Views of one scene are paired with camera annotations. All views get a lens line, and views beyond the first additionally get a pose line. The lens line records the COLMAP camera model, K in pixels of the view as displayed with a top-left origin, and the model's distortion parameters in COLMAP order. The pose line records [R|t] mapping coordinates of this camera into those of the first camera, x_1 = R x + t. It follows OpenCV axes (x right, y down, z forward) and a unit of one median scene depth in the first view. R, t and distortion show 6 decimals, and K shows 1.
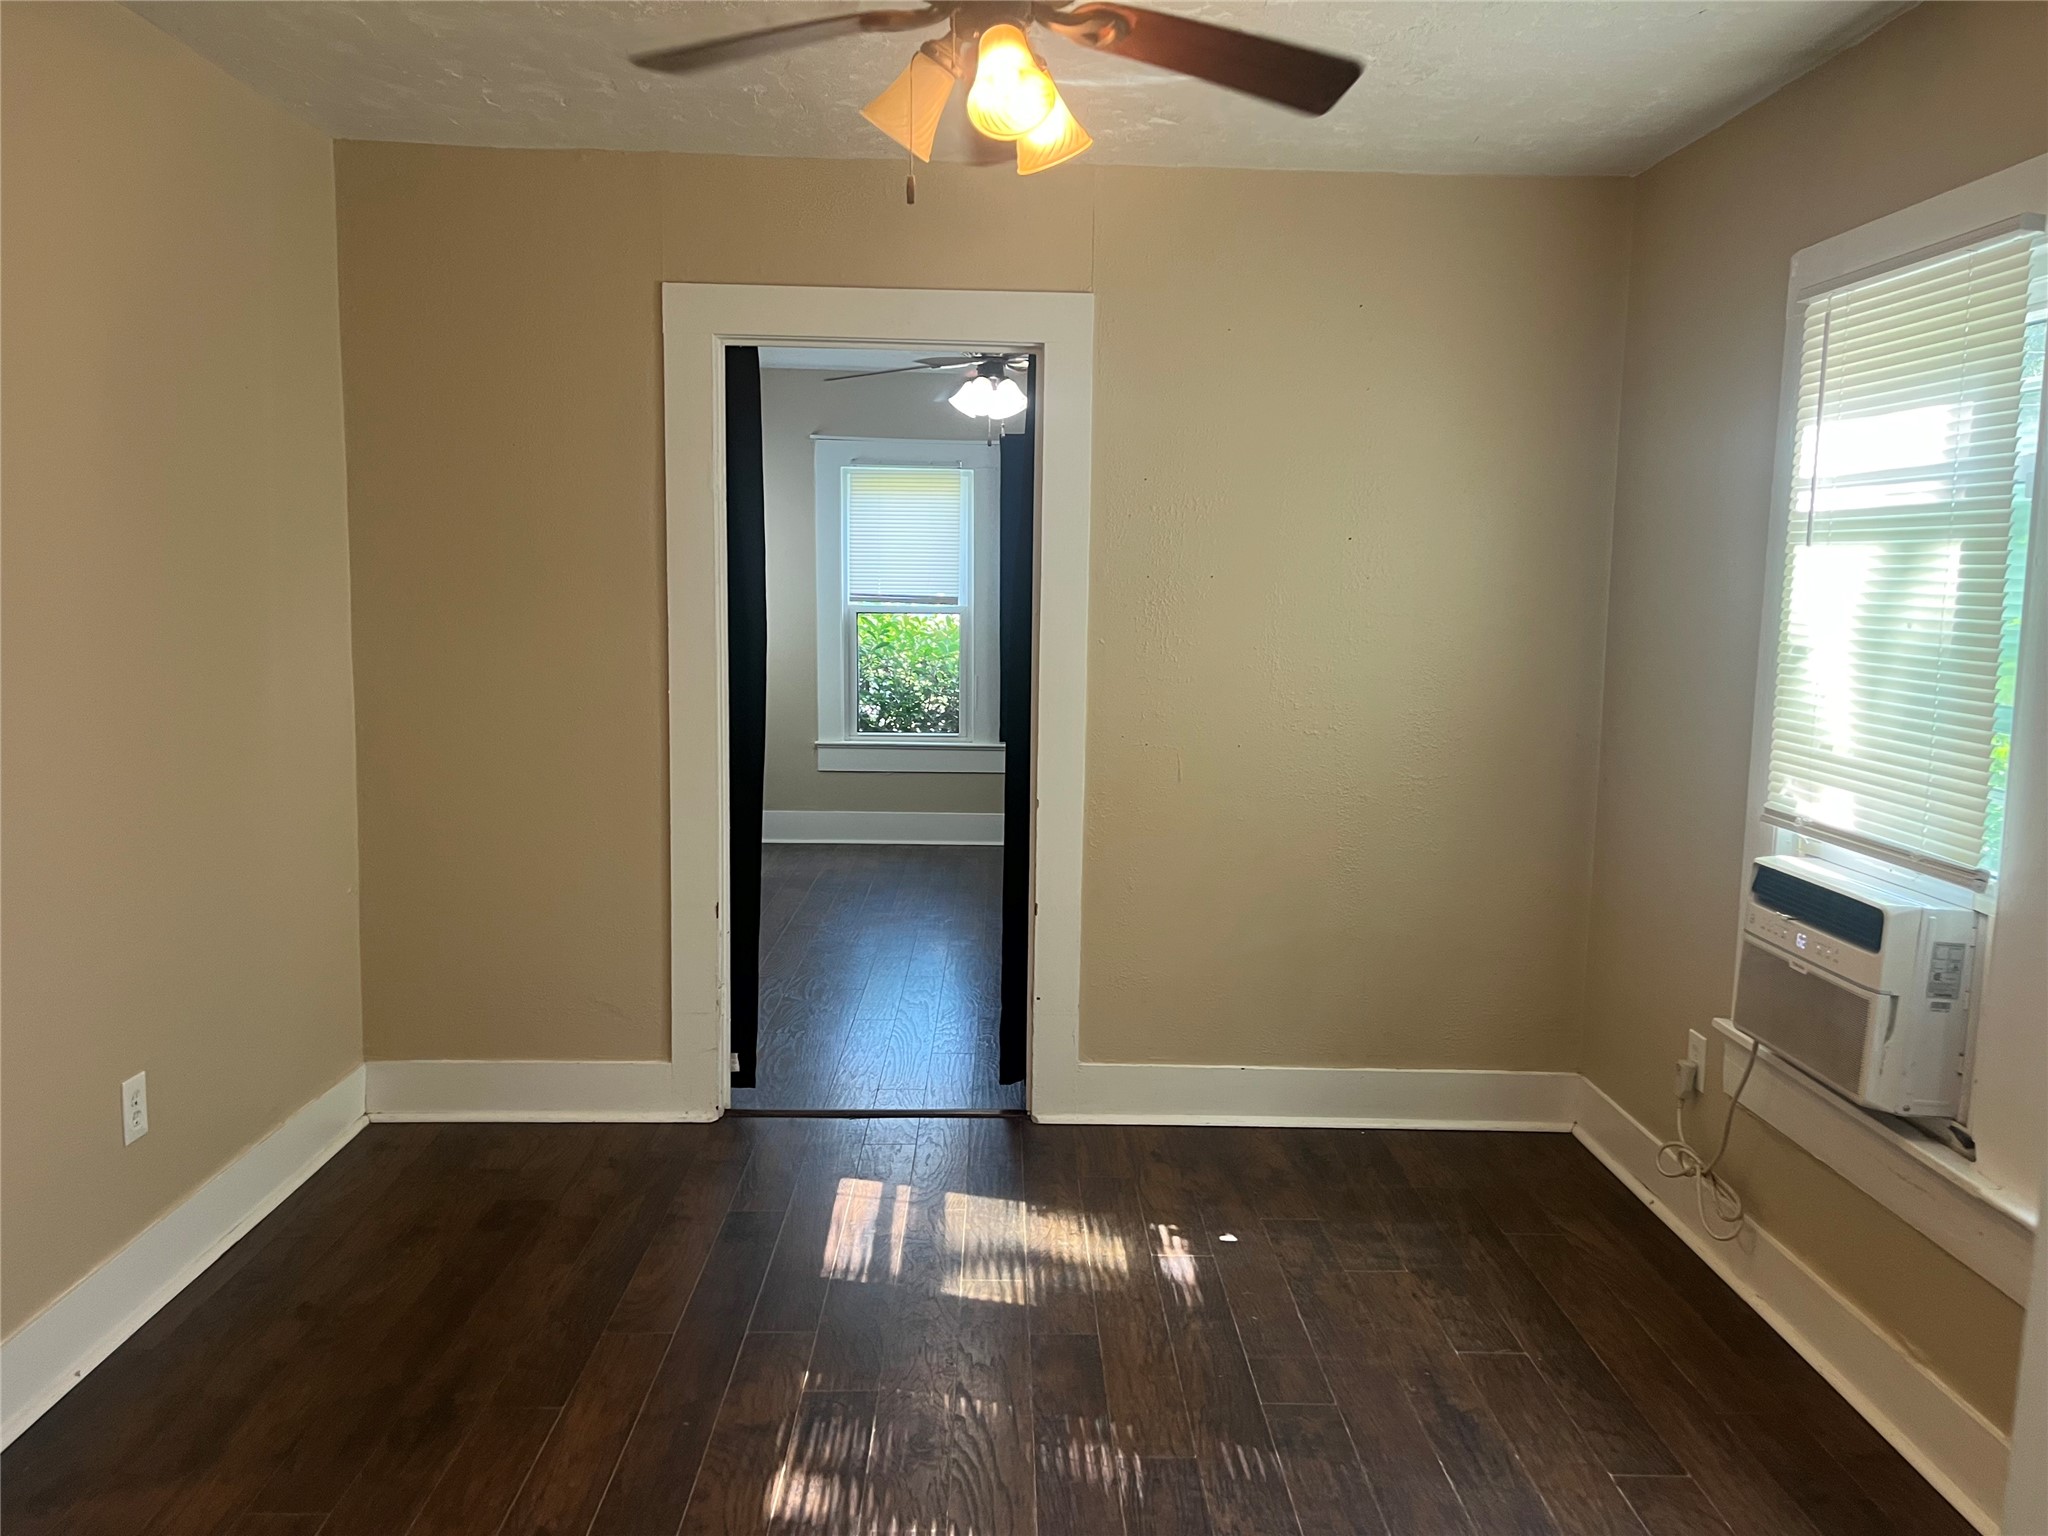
lens RADIAL K [[1560.1, 0, 1021.7], [0, 1560.1, 766.2], [0, 0, 1]] dist [0.064954, -0.086054]
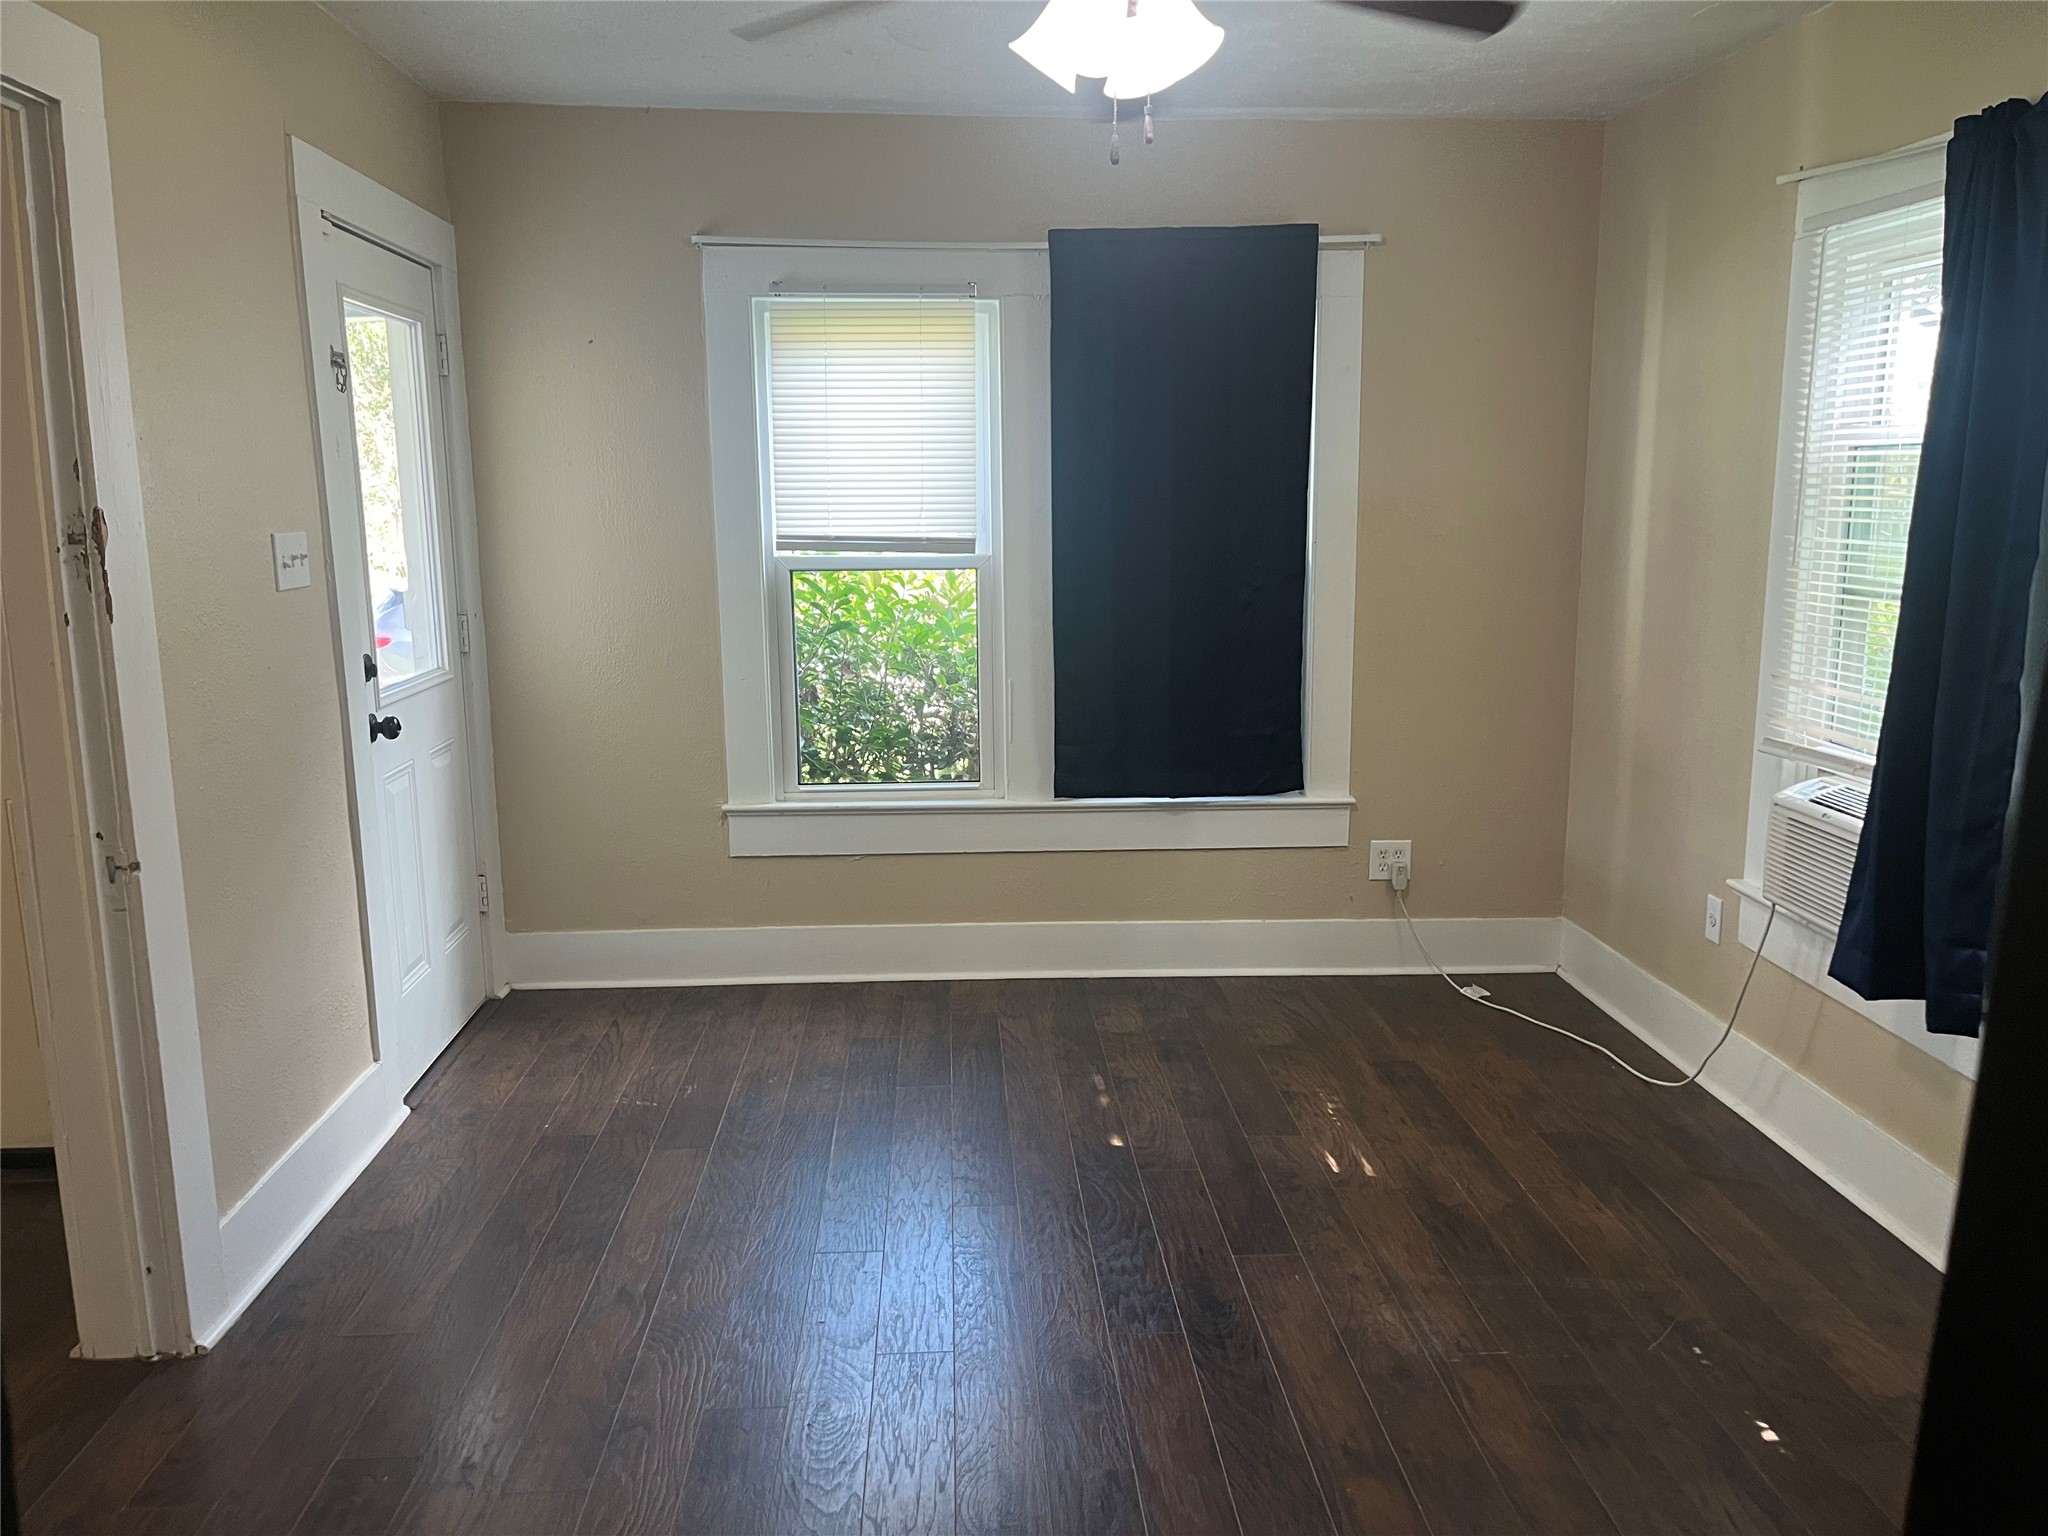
lens RADIAL K [[1560.1, 0, 1027.5], [0, 1560.1, 767.9], [0, 0, 1]] dist [0.064954, -0.086054]
pose [[0.998742, -0.027344, 0.042037, -0.046219], [0.025301, 0.998508, 0.048391, -0.052177], [-0.043297, -0.047267, 0.997944, 0.432802]]
